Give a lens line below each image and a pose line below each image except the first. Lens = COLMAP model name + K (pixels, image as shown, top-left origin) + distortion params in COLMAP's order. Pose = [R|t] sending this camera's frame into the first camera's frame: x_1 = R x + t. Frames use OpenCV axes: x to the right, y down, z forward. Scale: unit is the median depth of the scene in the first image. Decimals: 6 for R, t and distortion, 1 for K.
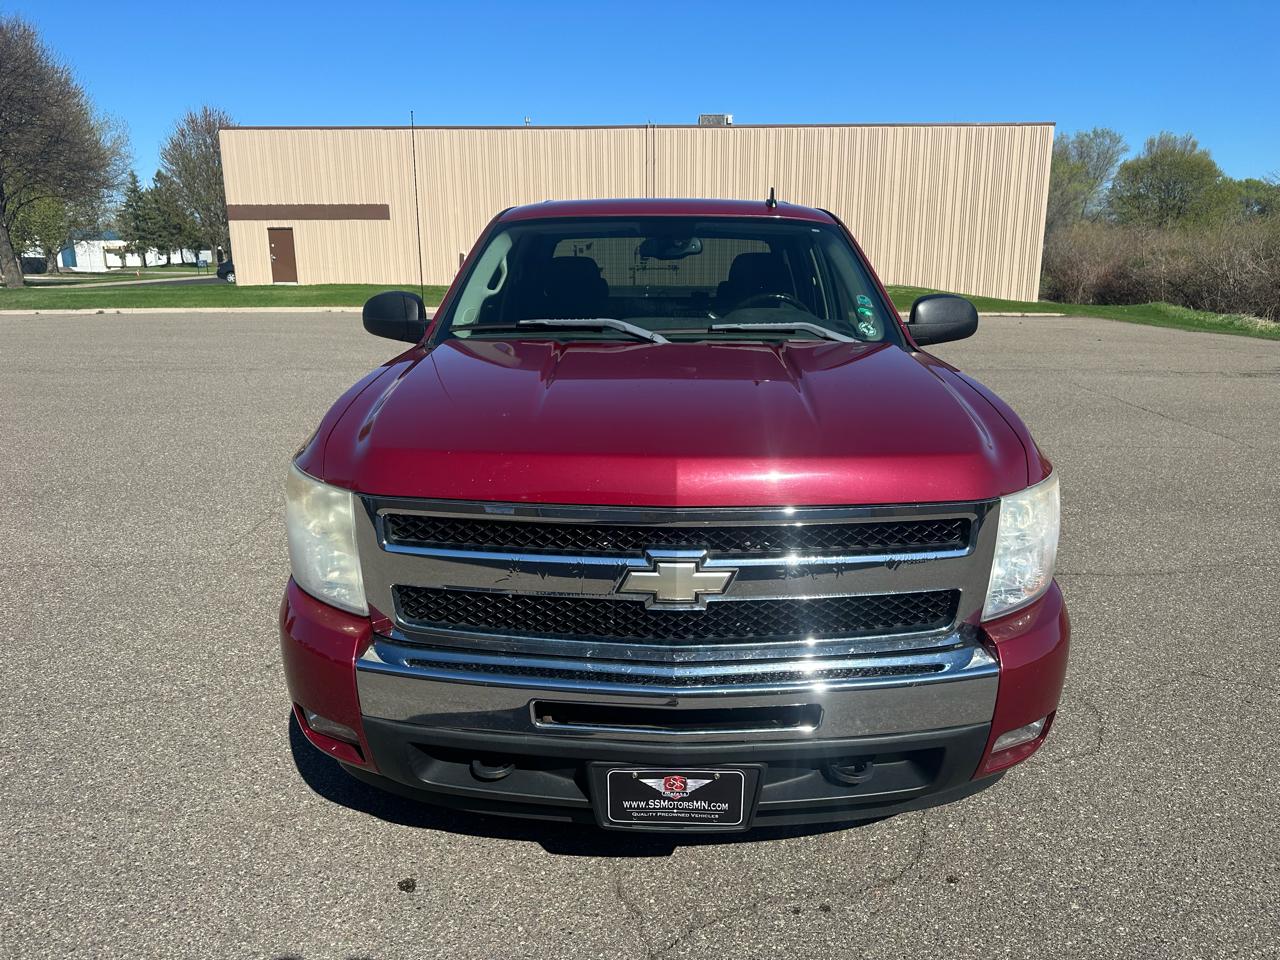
lens RADIAL K [[903.1, 0, 647.7], [0, 903.1, 480.2], [0, 0, 1]] dist [-0.004328, -0.007310]
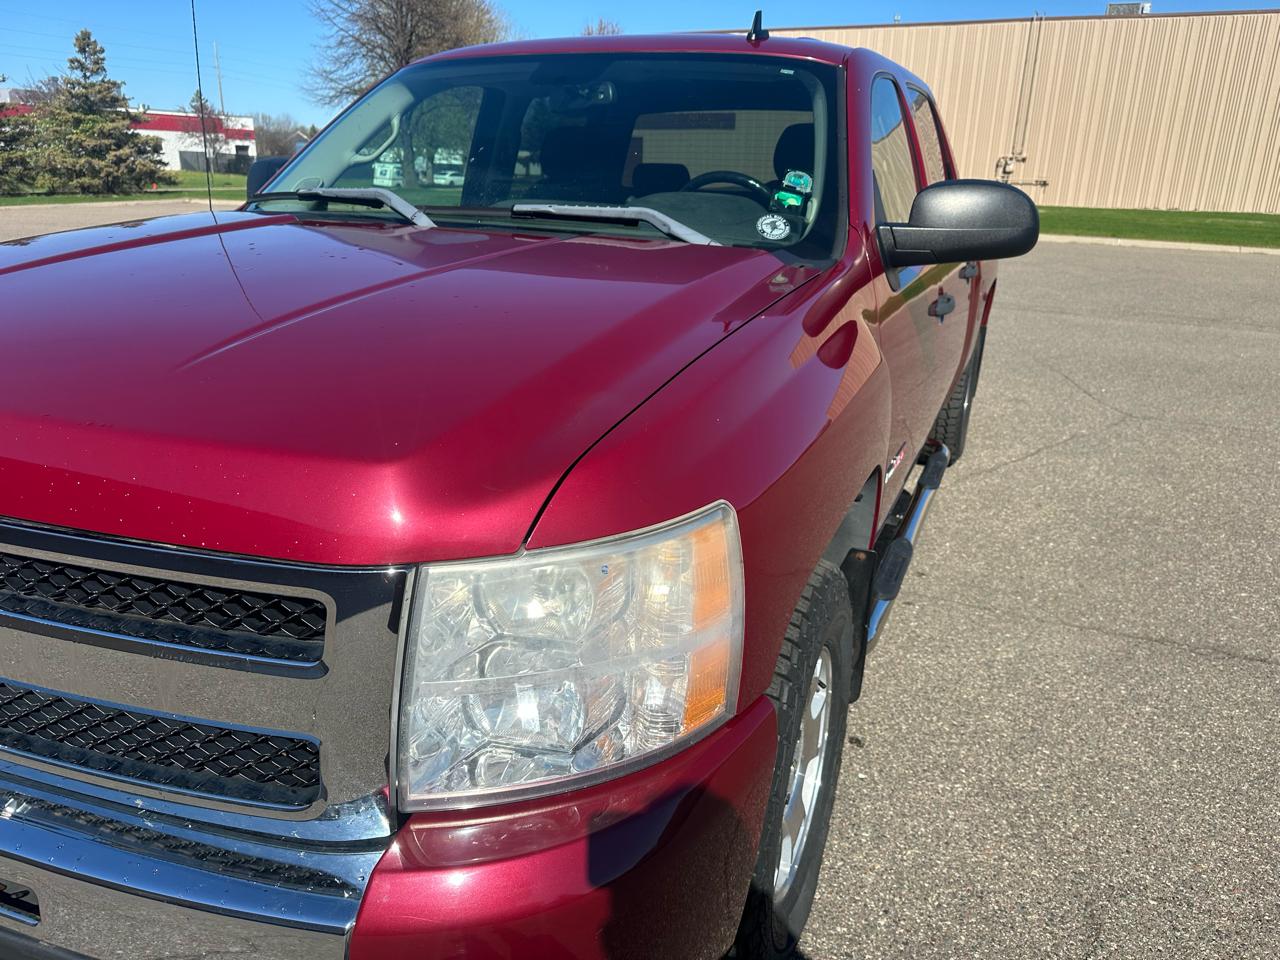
lens RADIAL K [[912.9, 0, 640.0], [0, 912.9, 480.0], [0, 0, 1]] dist [-0.009436, -0.006558]
pose [[0.915251, 0.149210, -0.374236, 1.238758], [-0.118775, 0.987538, 0.103255, -0.152130], [0.384979, -0.050054, 0.921567, 1.152858]]
